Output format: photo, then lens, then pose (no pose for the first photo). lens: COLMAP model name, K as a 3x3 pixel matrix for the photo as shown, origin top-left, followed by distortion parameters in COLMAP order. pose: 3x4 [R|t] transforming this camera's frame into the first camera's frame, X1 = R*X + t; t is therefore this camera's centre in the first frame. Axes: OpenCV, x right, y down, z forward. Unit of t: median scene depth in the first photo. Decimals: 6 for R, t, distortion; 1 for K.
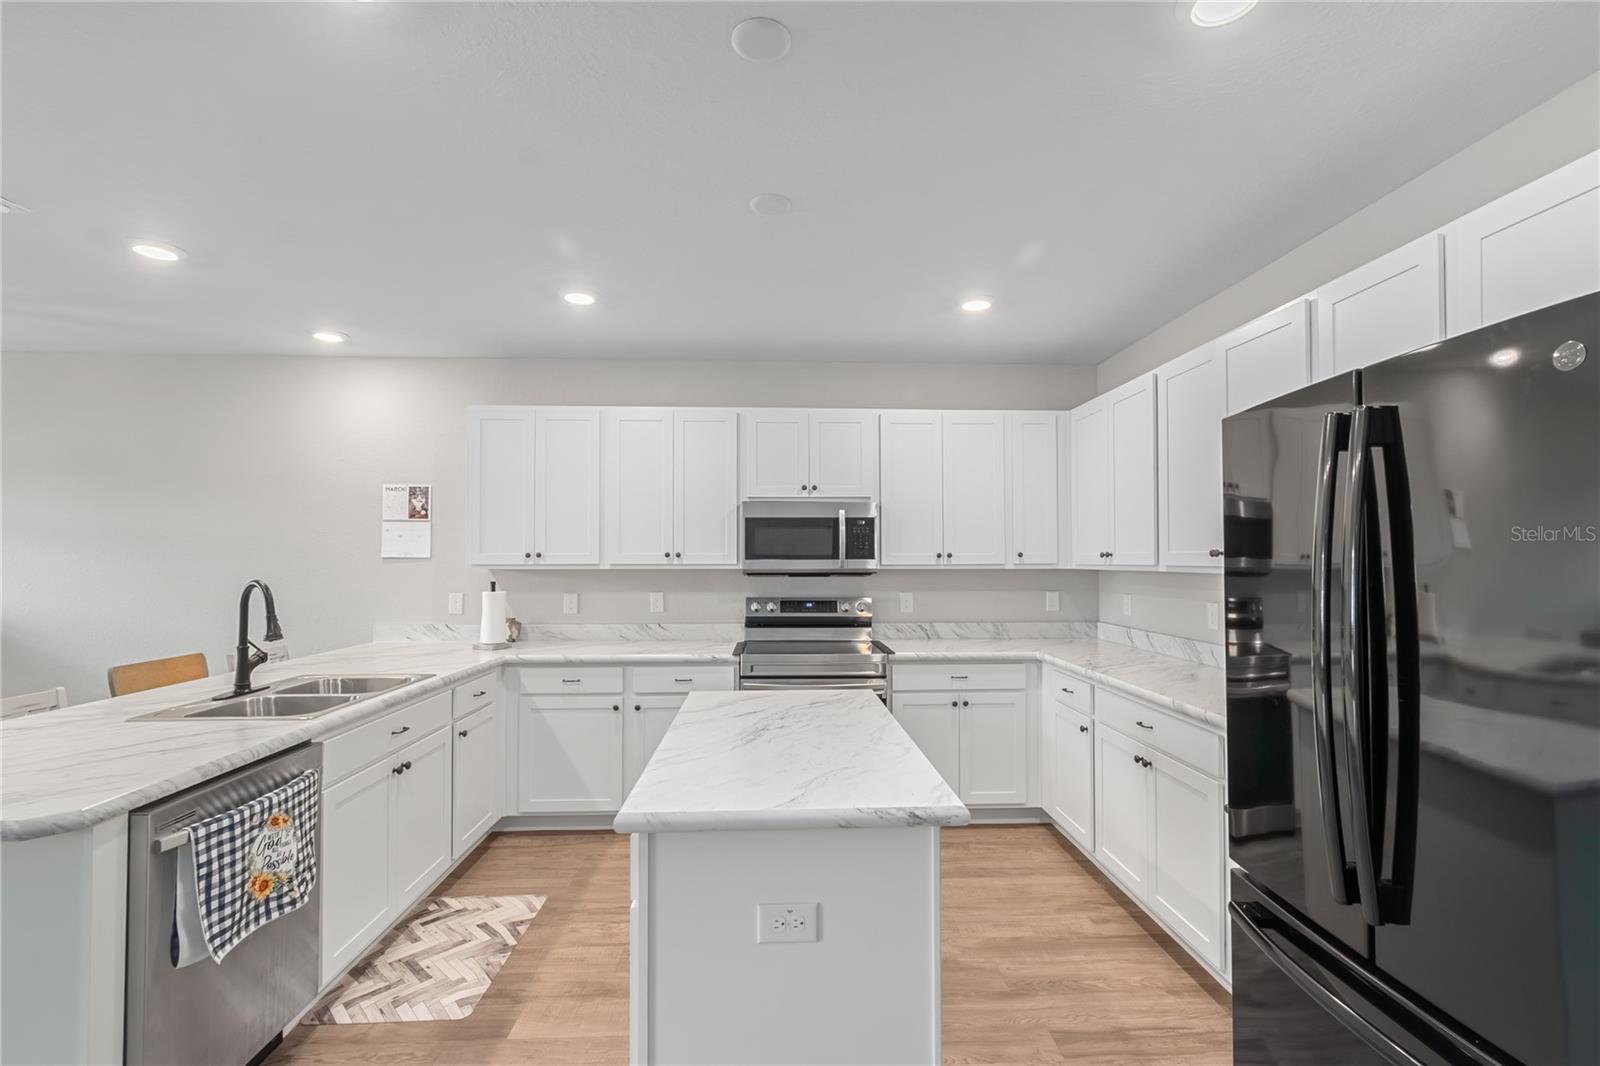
lens RADIAL K [[720.6, 0, 814.2], [0, 720.6, 551.6], [0, 0, 1]] dist [0.002338, -0.000976]
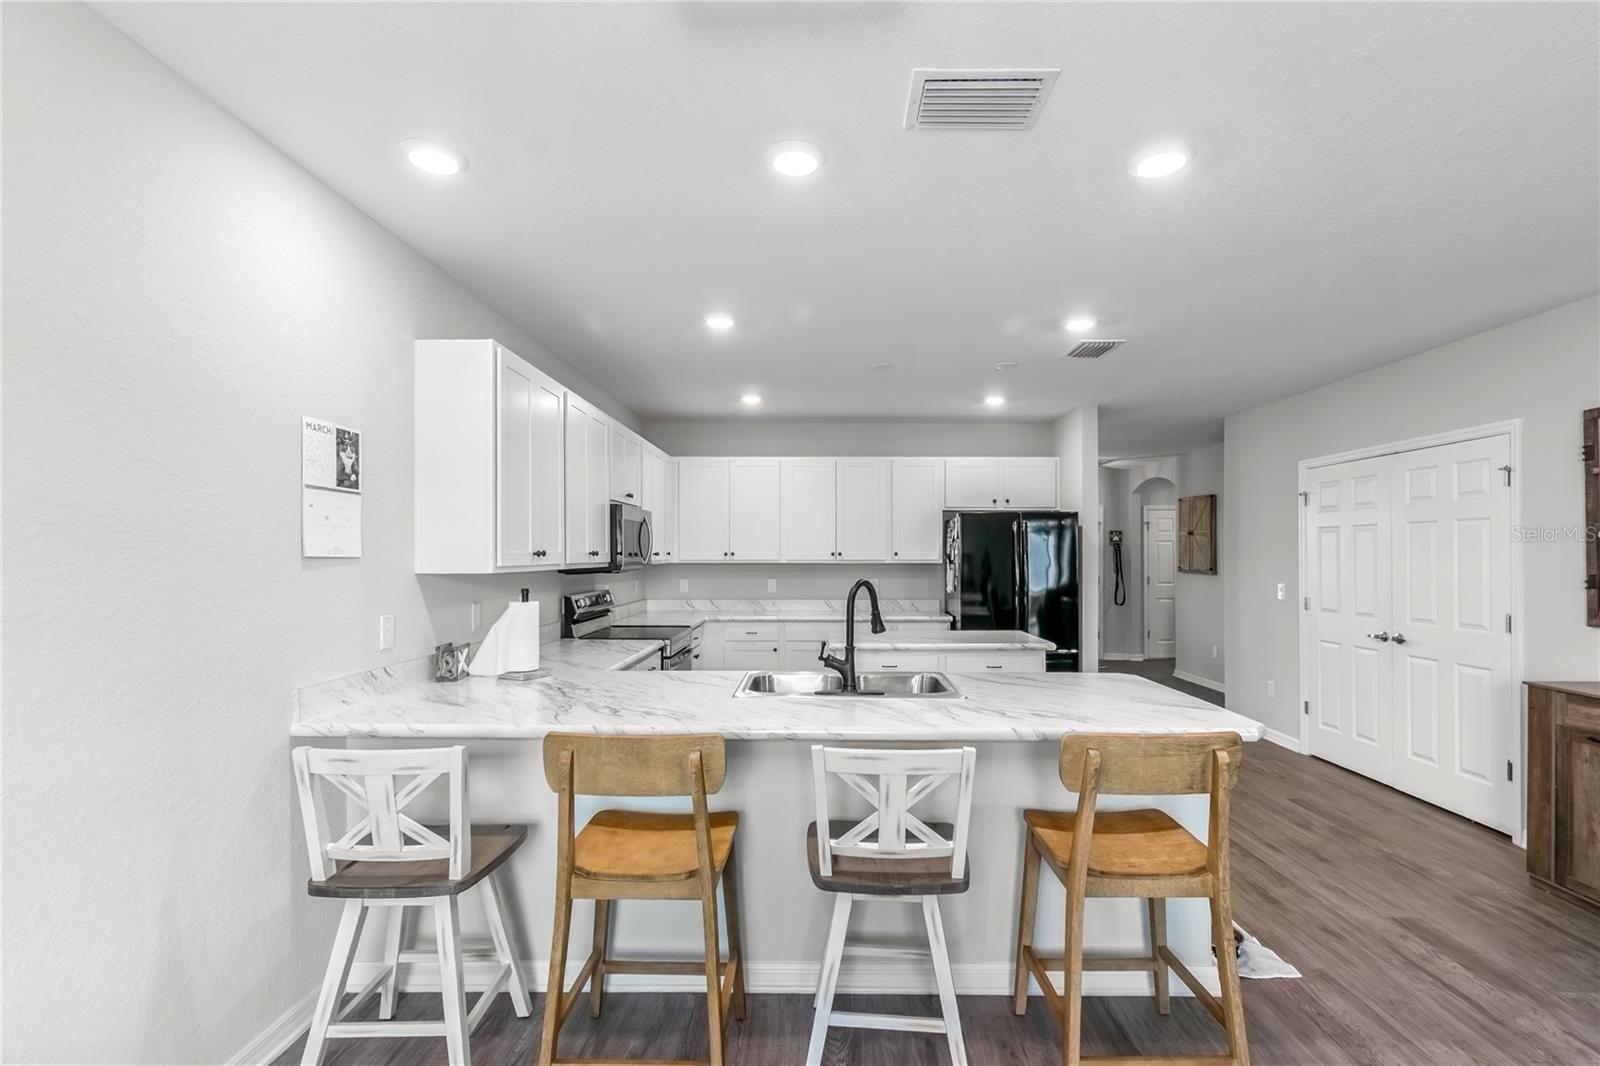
lens RADIAL K [[720.6, 0, 815.5], [0, 720.6, 549.5], [0, 0, 1]] dist [0.002338, -0.000976]
pose [[0.058126, 0.005371, 0.998295, -1.134502], [-0.012052, 0.999916, -0.004678, 0.000653], [-0.998237, -0.011760, 0.058185, 0.629621]]
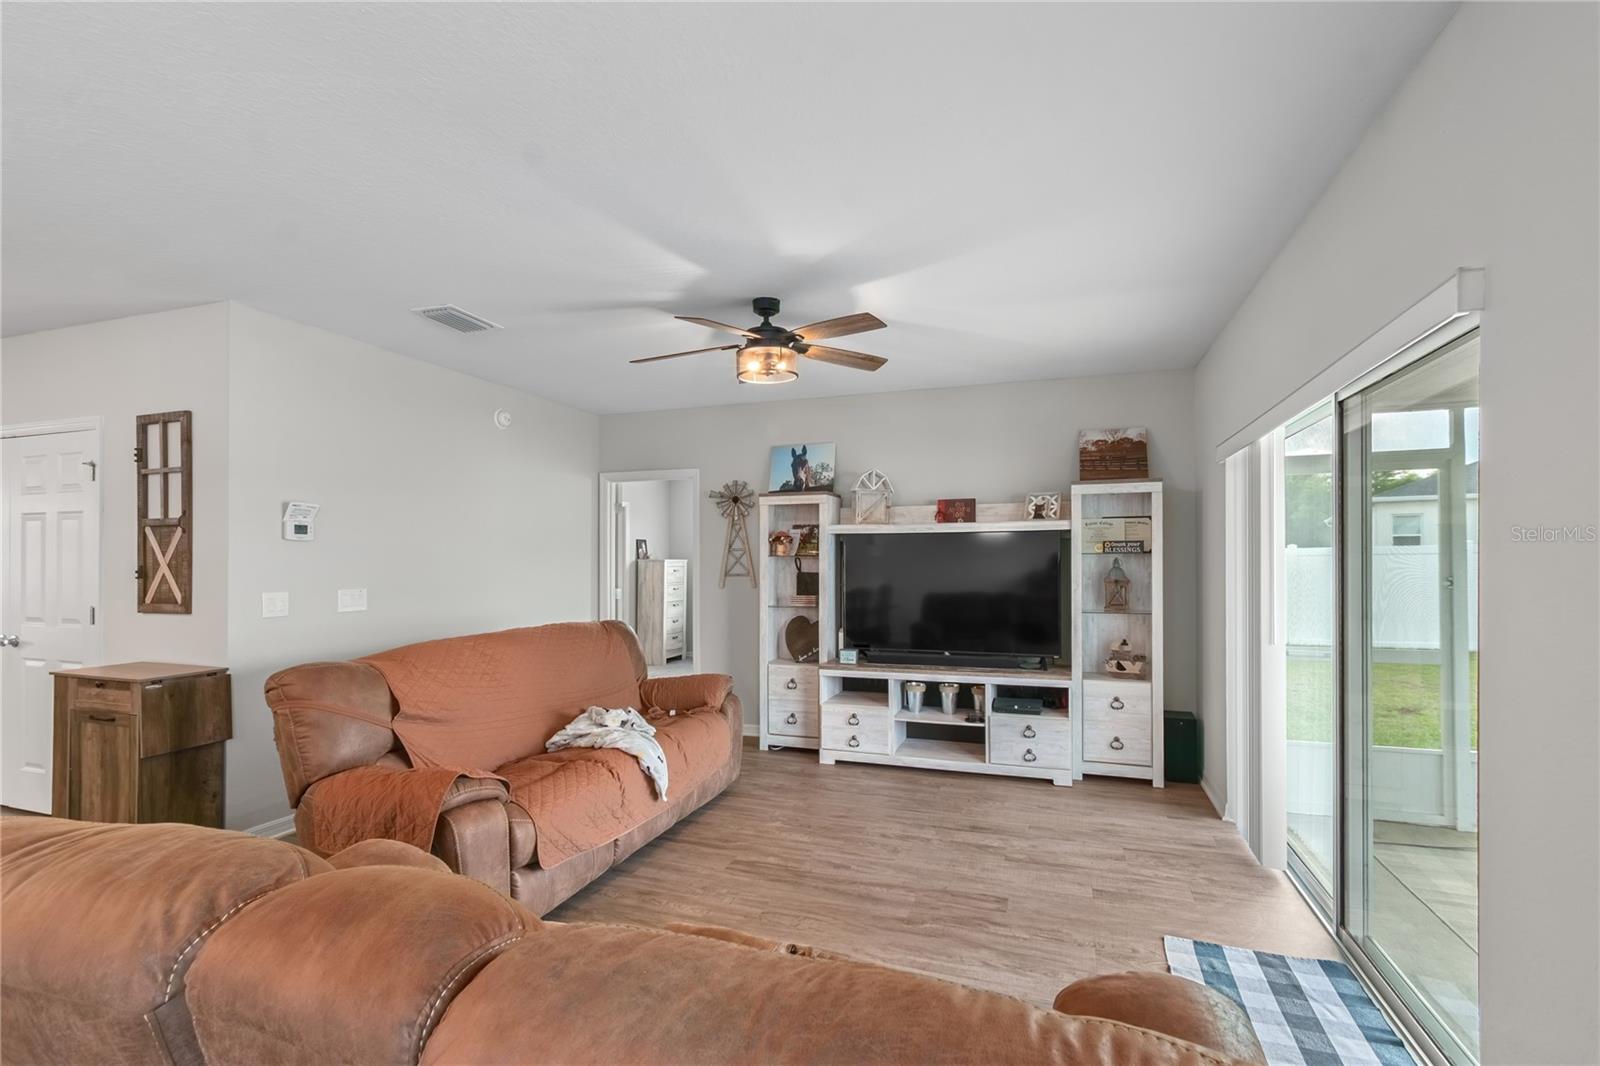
lens RADIAL K [[720.6, 0, 813.4], [0, 720.6, 557.9], [0, 0, 1]] dist [0.002338, -0.000976]
pose [[-0.929304, 0.001188, 0.369313, -1.373442], [-0.003064, 0.999936, -0.010926, 0.011777], [-0.369302, -0.011285, -0.929241, 0.336863]]
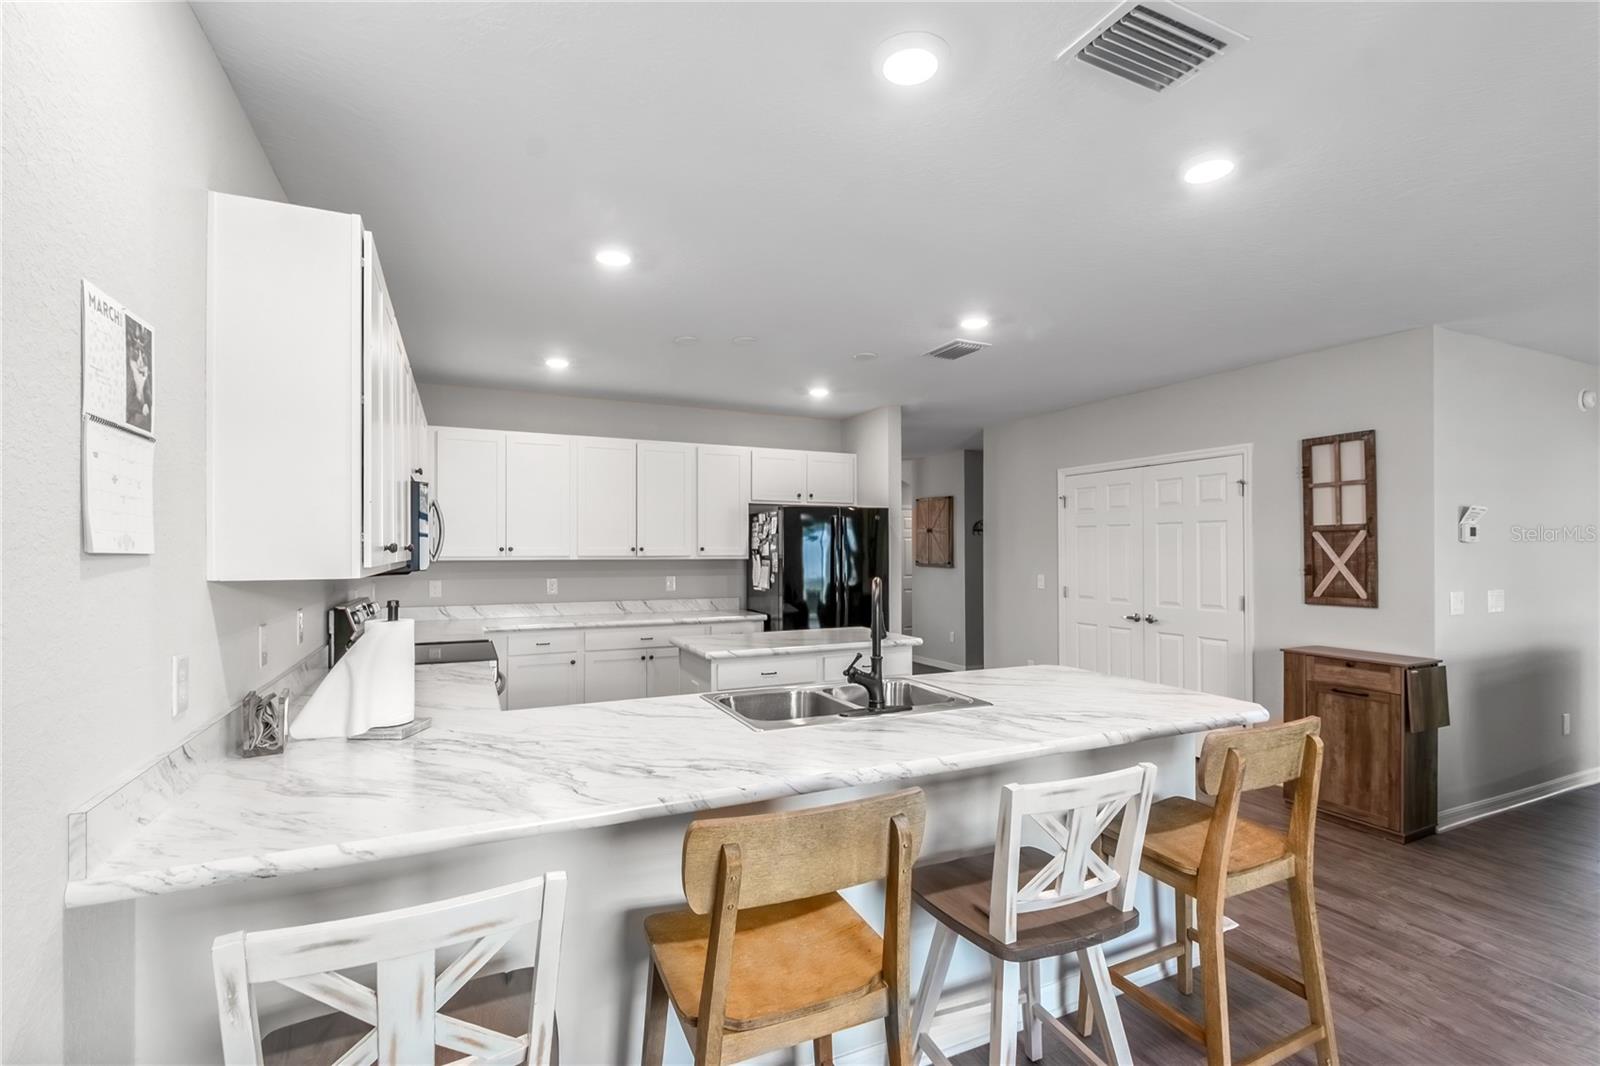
lens RADIAL K [[720.6, 0, 809.8], [0, 720.6, 542.6], [0, 0, 1]] dist [0.002338, -0.000976]
pose [[-0.382732, 0.008190, 0.923823, -0.982729], [-0.011308, 0.999844, -0.013549, 0.004710], [-0.923790, -0.015632, -0.382580, 0.889488]]
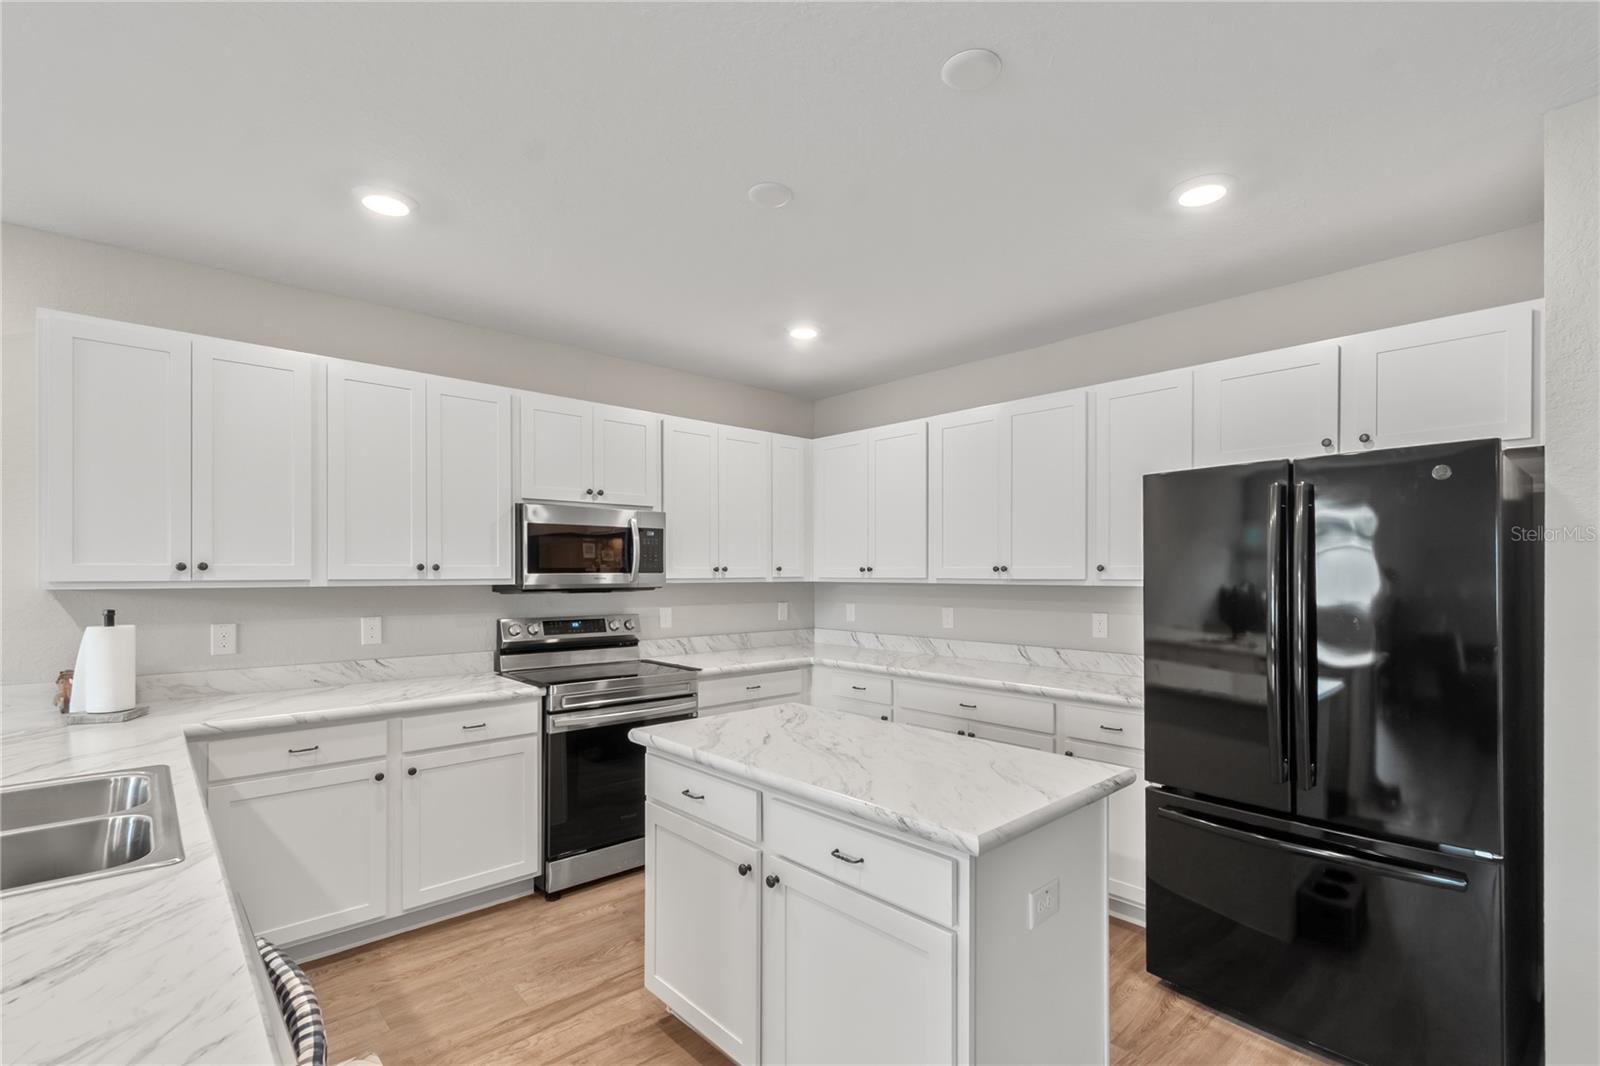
lens RADIAL K [[720.6, 0, 818.0], [0, 720.6, 578.8], [0, 0, 1]] dist [0.002338, -0.000976]
pose [[0.761682, -0.005247, 0.647930, -0.369841], [-0.006764, 0.999848, 0.016048, 0.001685], [-0.647916, -0.016607, 0.761531, 0.144487]]
